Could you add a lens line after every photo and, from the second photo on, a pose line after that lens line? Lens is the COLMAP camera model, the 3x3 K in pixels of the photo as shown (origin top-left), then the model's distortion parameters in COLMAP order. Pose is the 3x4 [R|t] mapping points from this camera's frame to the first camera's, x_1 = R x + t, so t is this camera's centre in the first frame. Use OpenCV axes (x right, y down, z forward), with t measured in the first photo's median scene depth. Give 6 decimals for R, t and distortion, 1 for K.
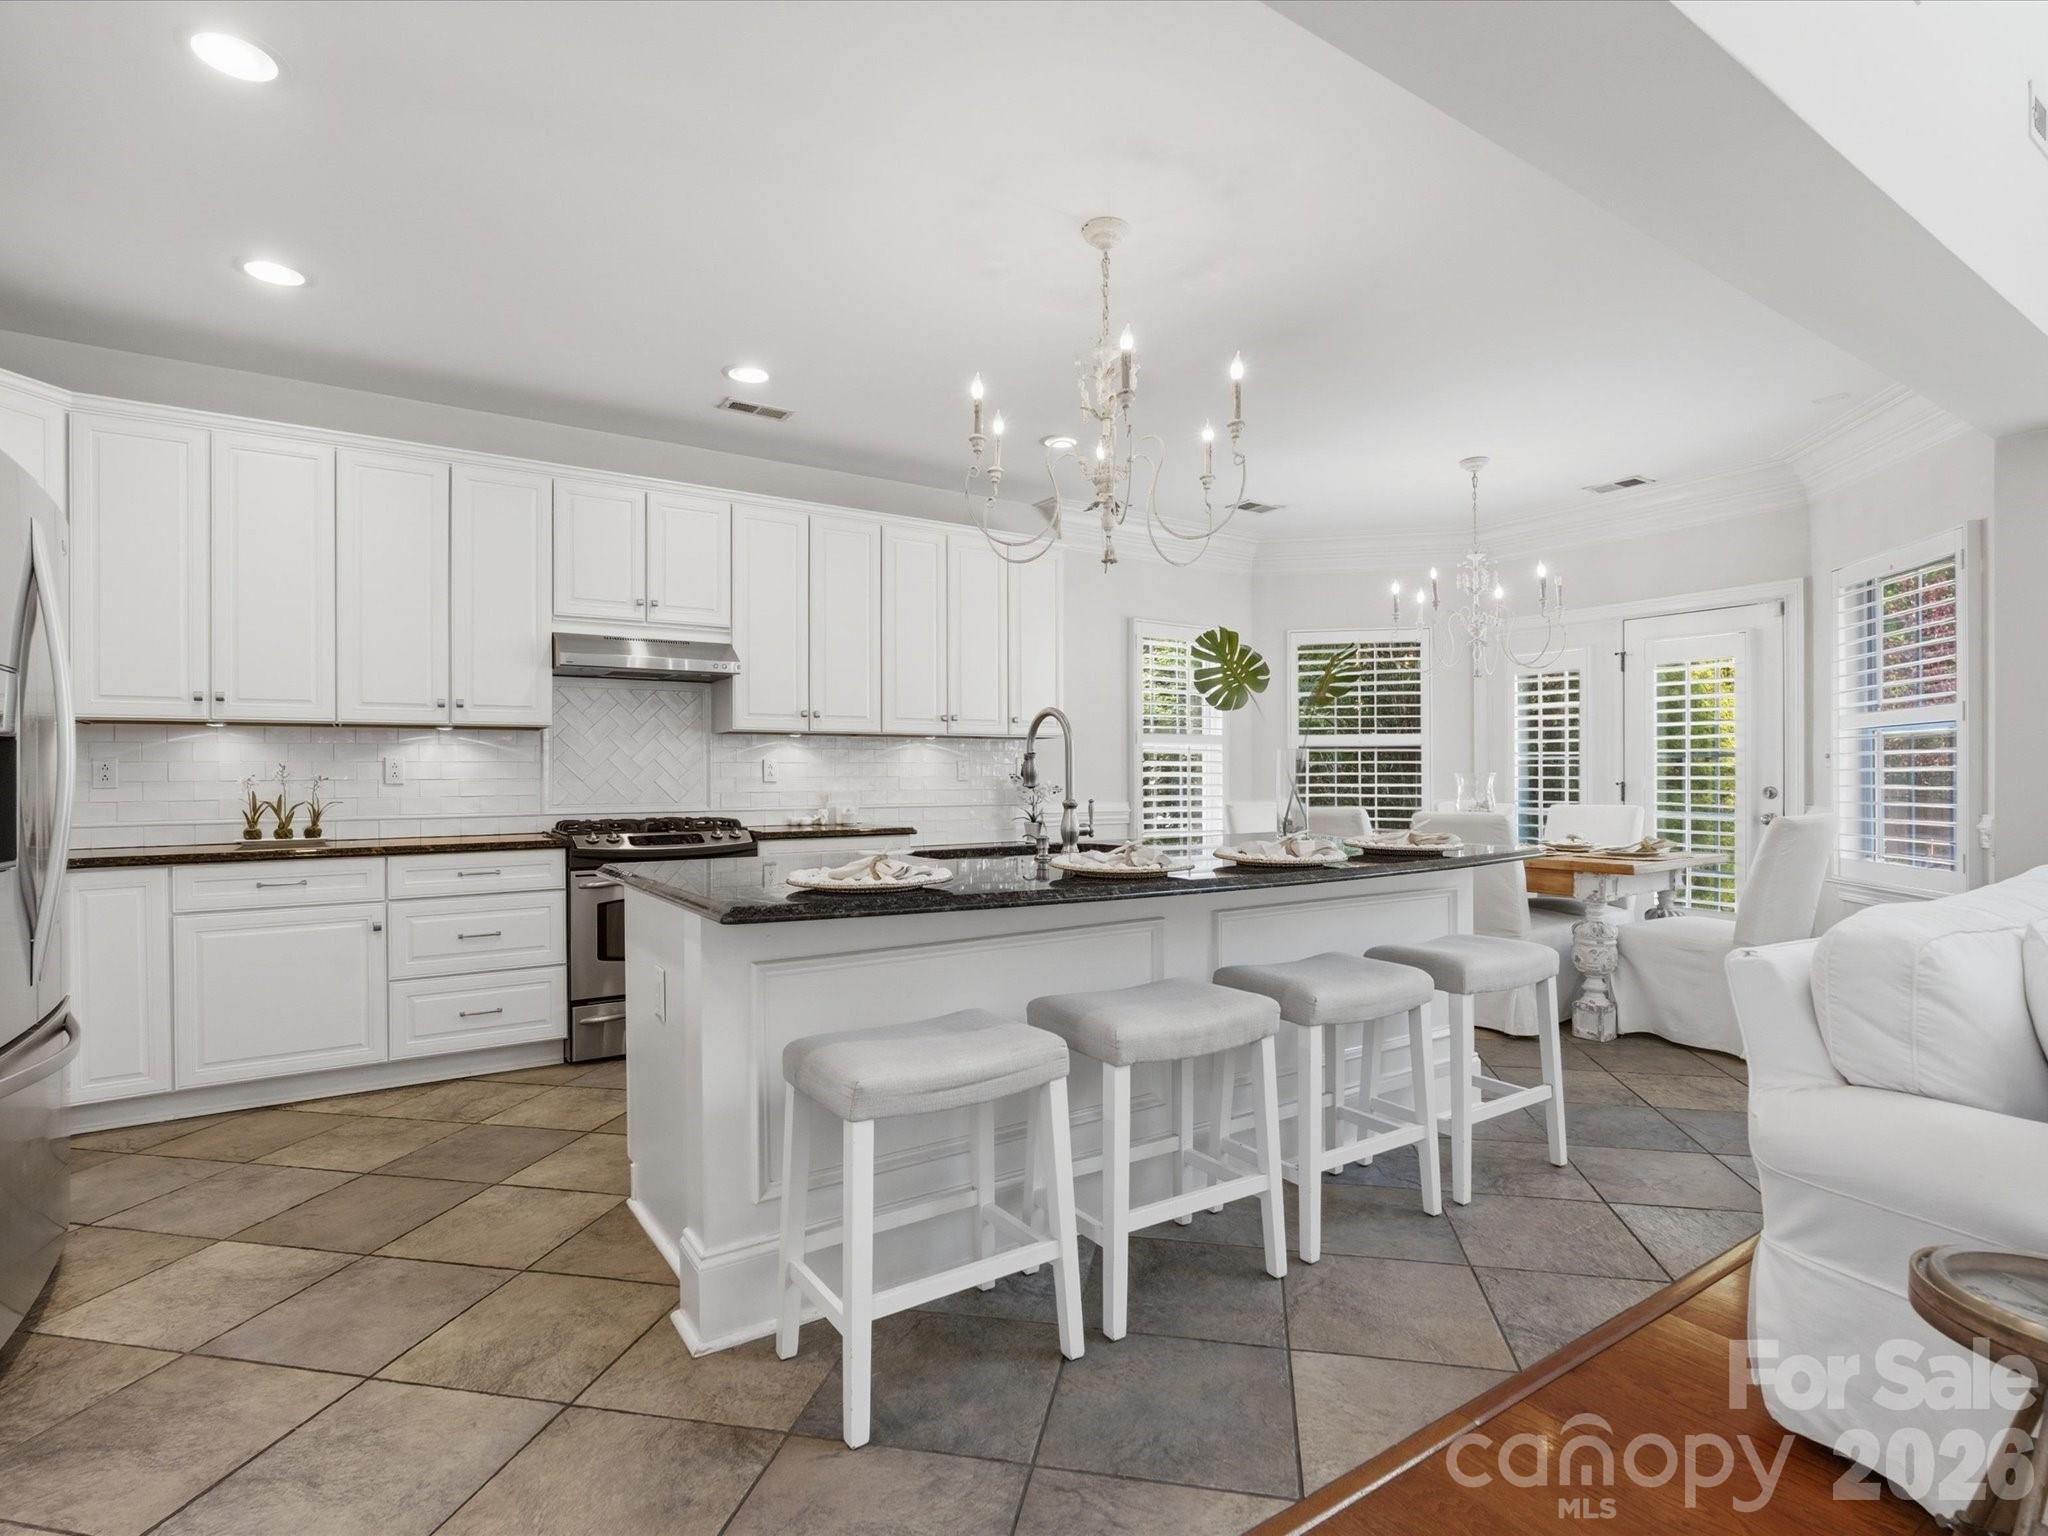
lens RADIAL K [[1015.3, 0, 1026.9], [0, 1015.3, 771.5], [0, 0, 1]] dist [-0.012194, 0.003903]
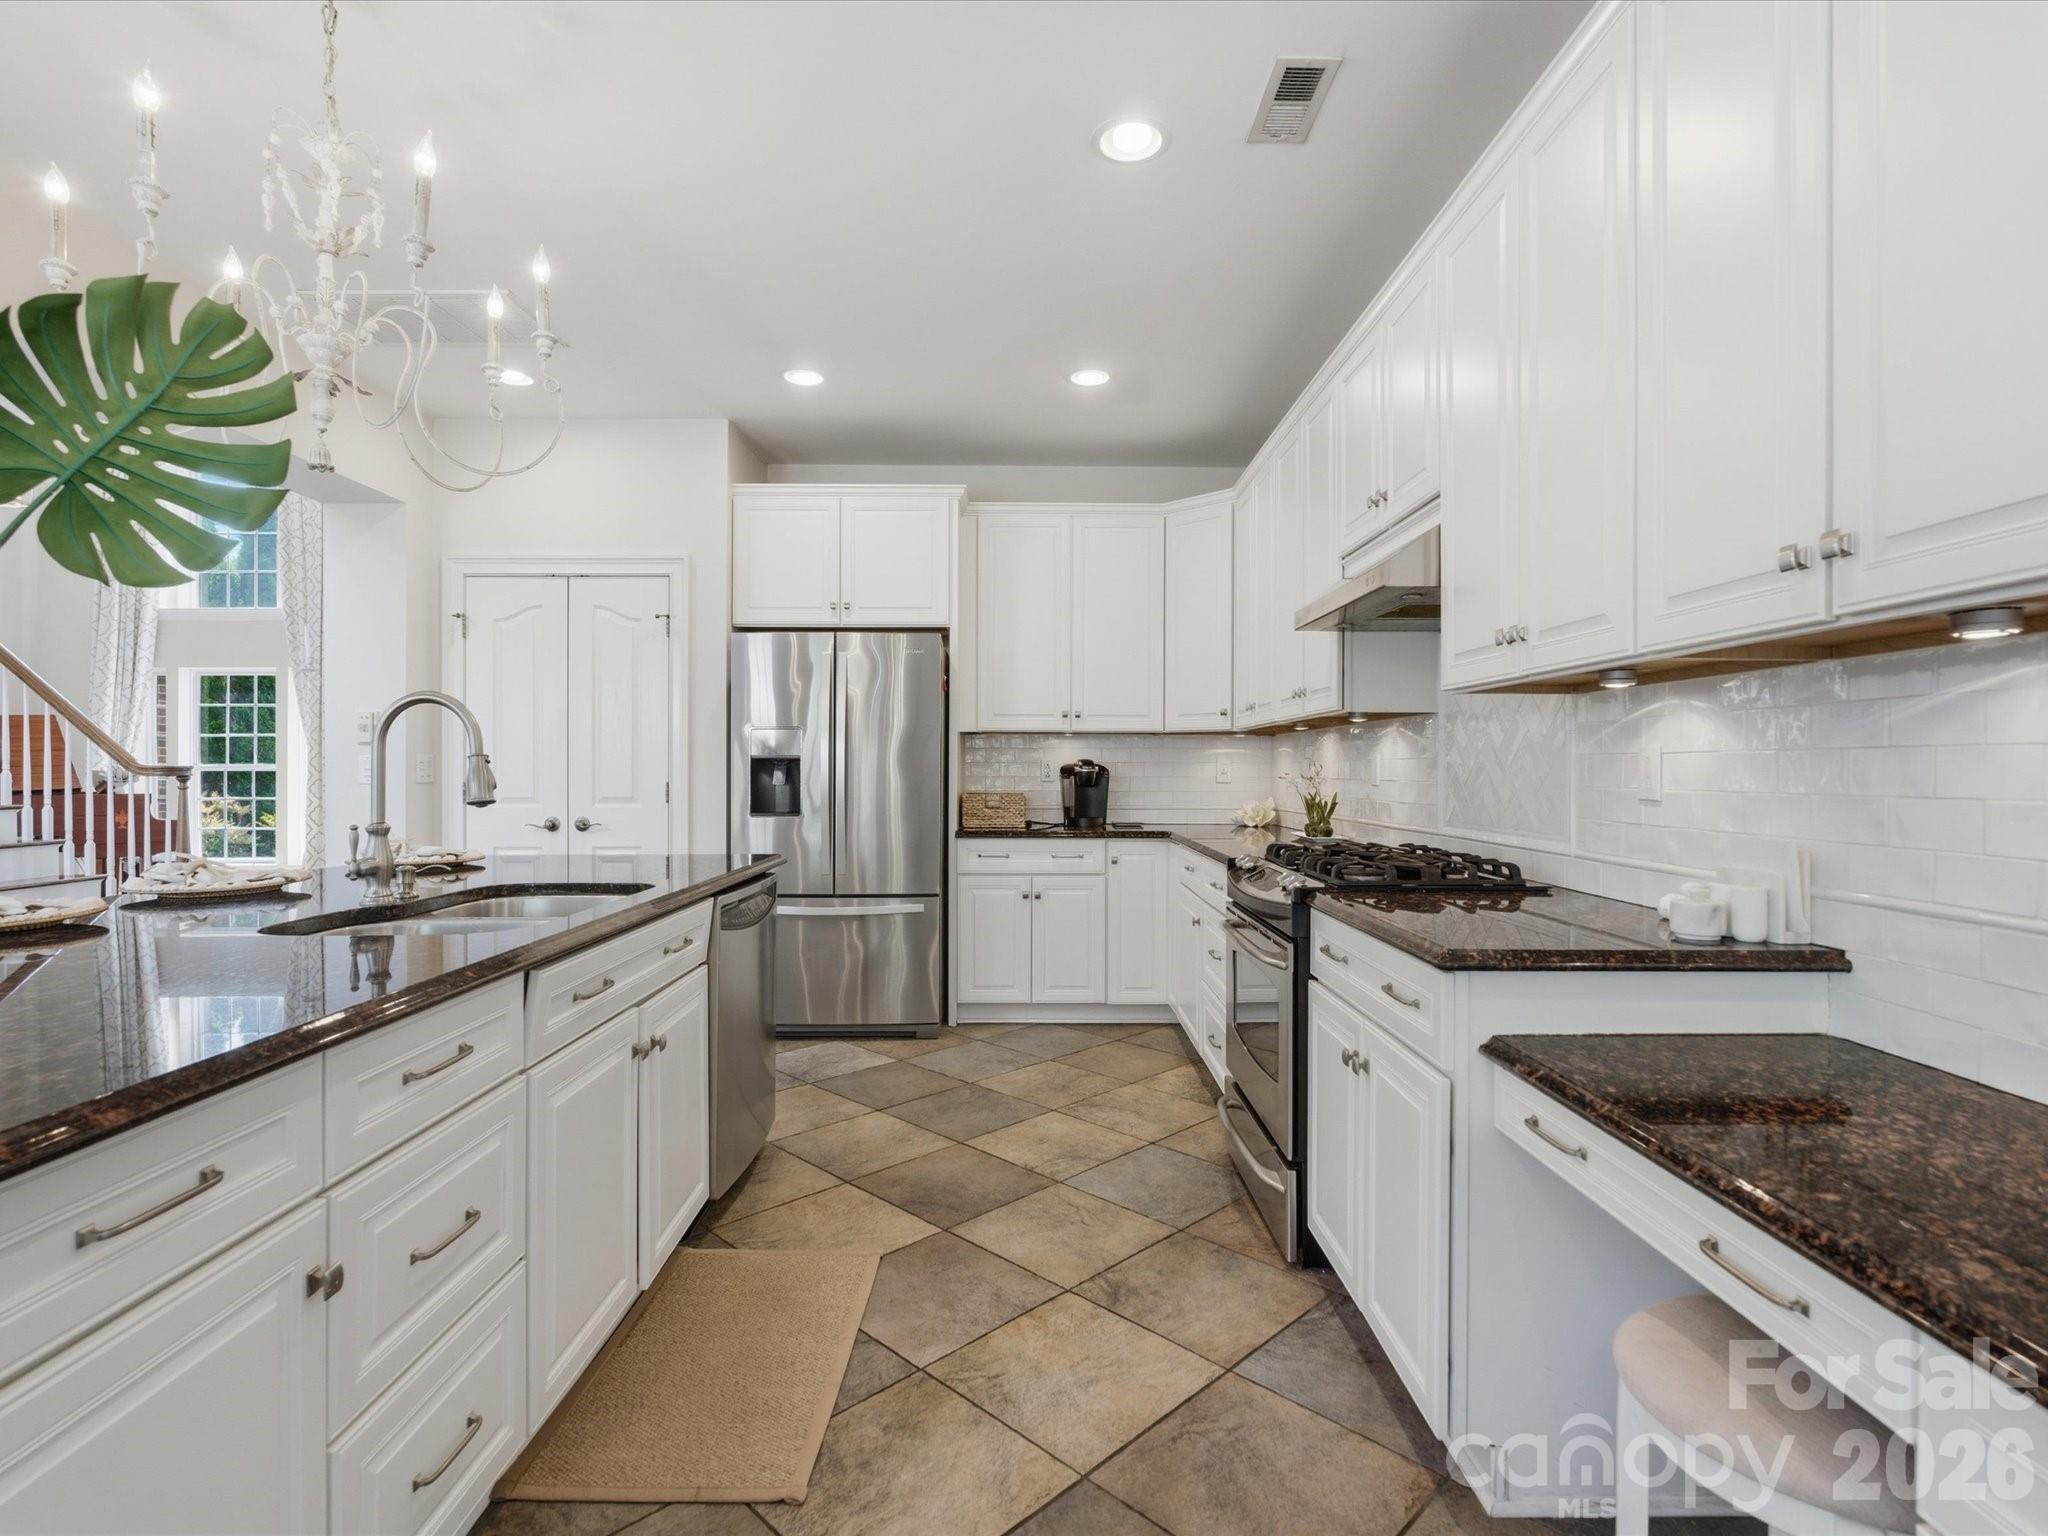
lens RADIAL K [[1015.3, 0, 1031.4], [0, 1015.3, 767.6], [0, 0, 1]] dist [-0.012194, 0.003903]
pose [[-0.546904, 0.008451, -0.837153, 0.264401], [0.008152, 0.999955, 0.004769, -0.009204], [0.837156, -0.004217, -0.546948, 1.199589]]
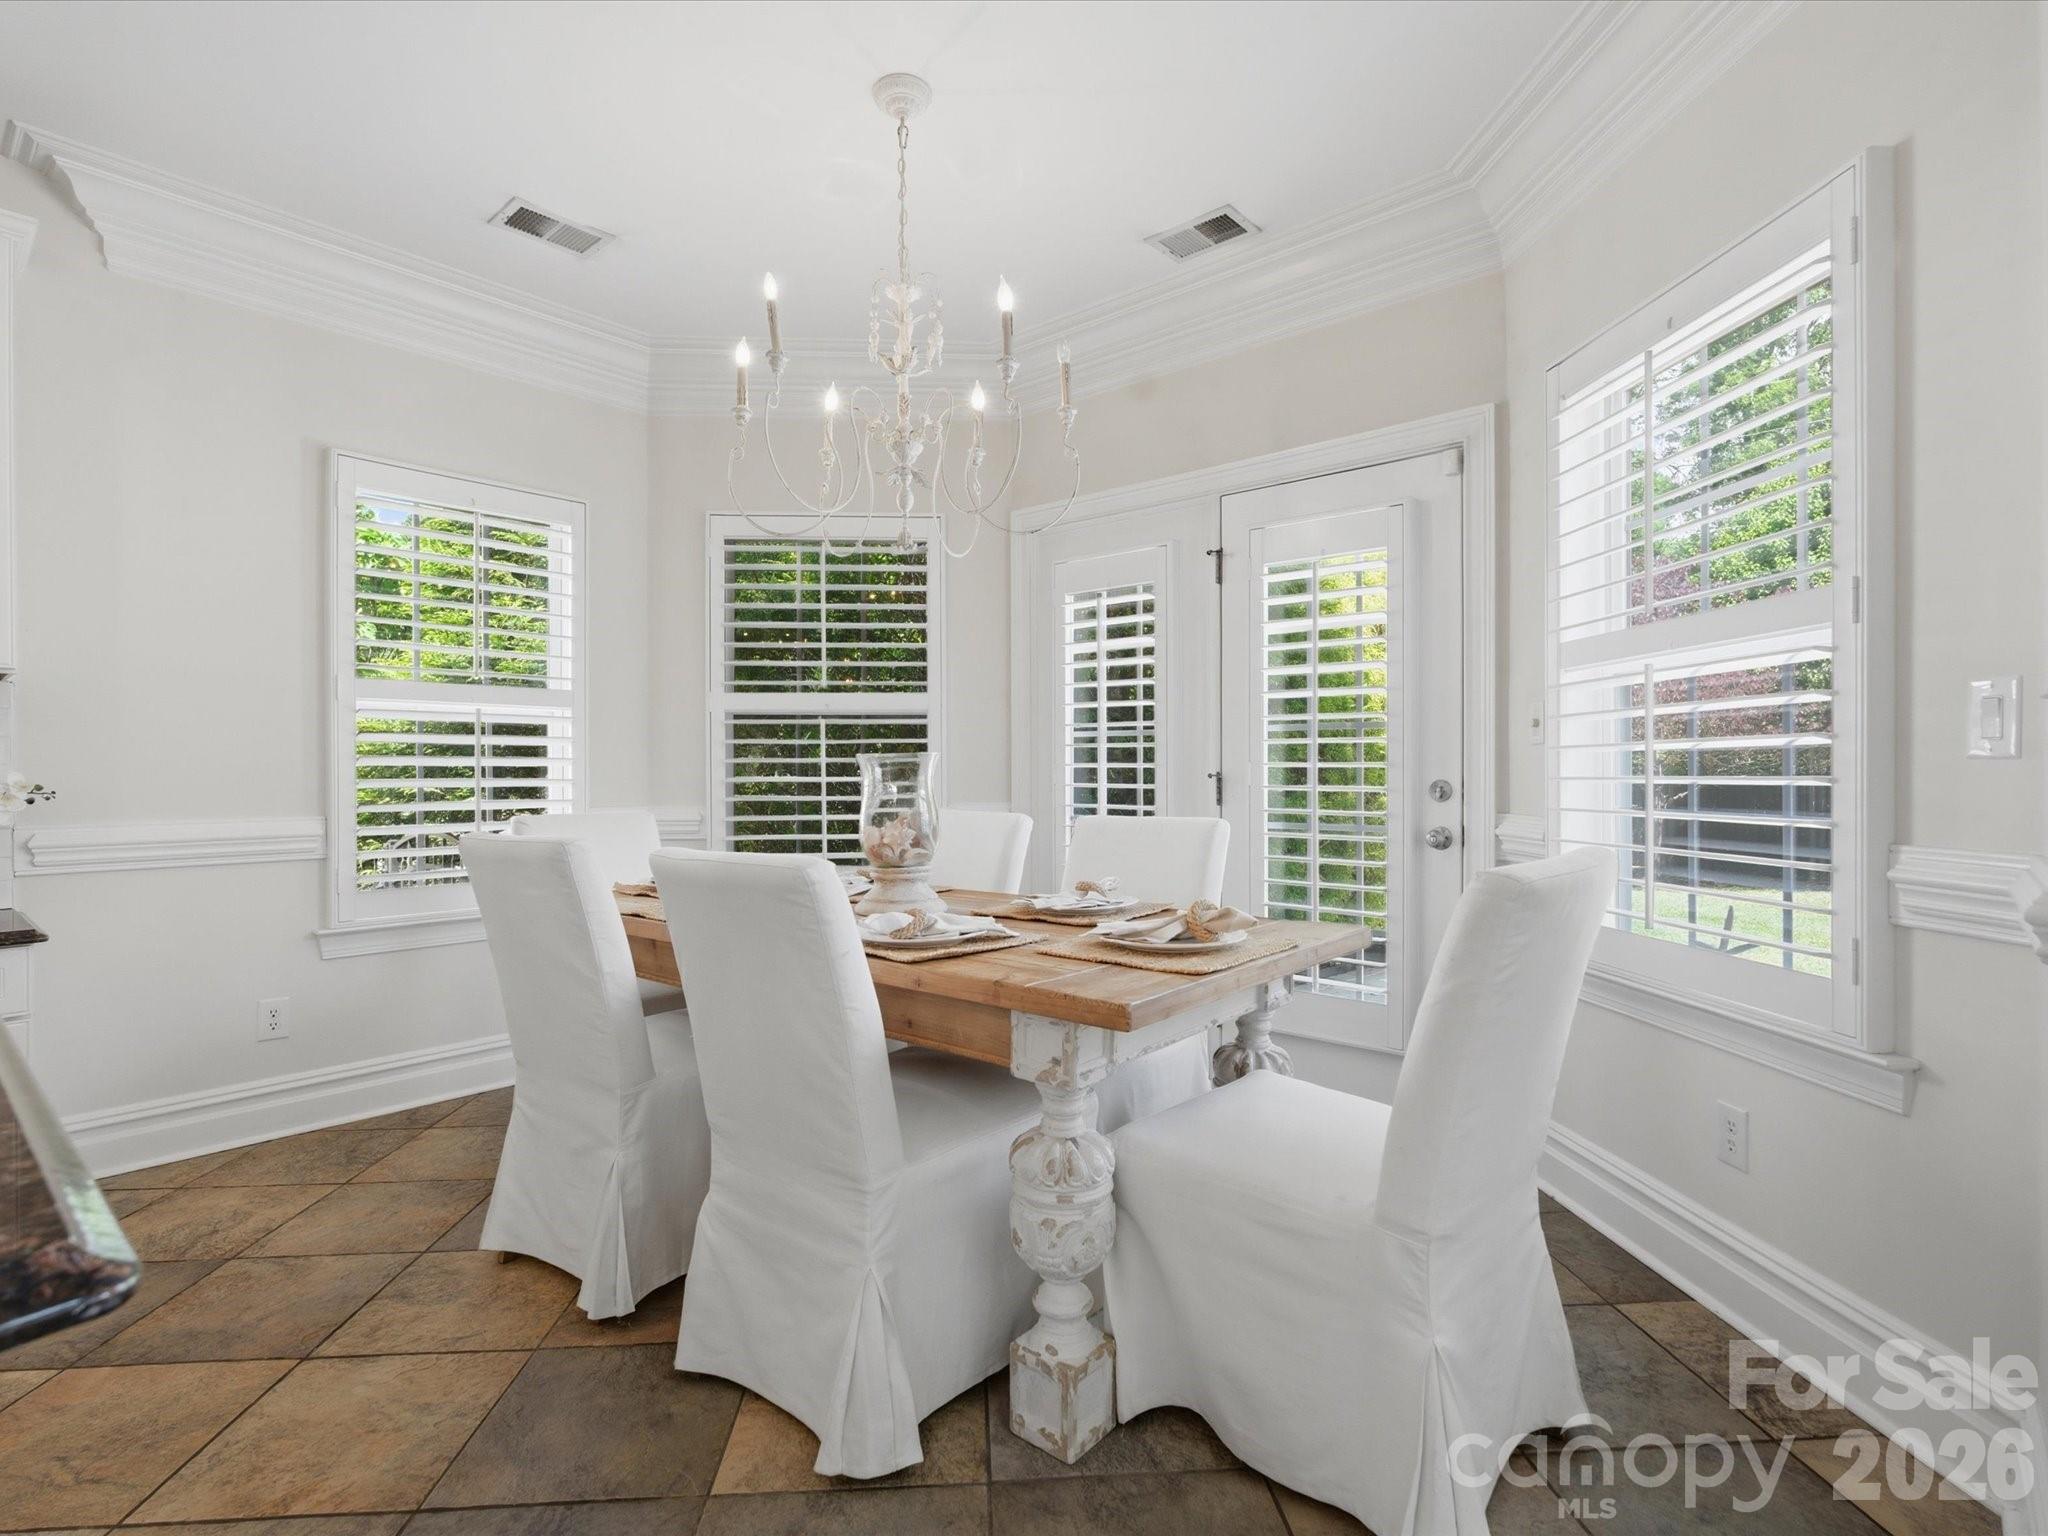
lens RADIAL K [[1015.3, 0, 1025.8], [0, 1015.3, 772.3], [0, 0, 1]] dist [-0.012194, 0.003903]
pose [[0.965372, -0.002778, 0.260861, 0.452353], [0.000923, 0.999973, 0.007232, 0.008226], [-0.260874, -0.006741, 0.965349, 0.638413]]
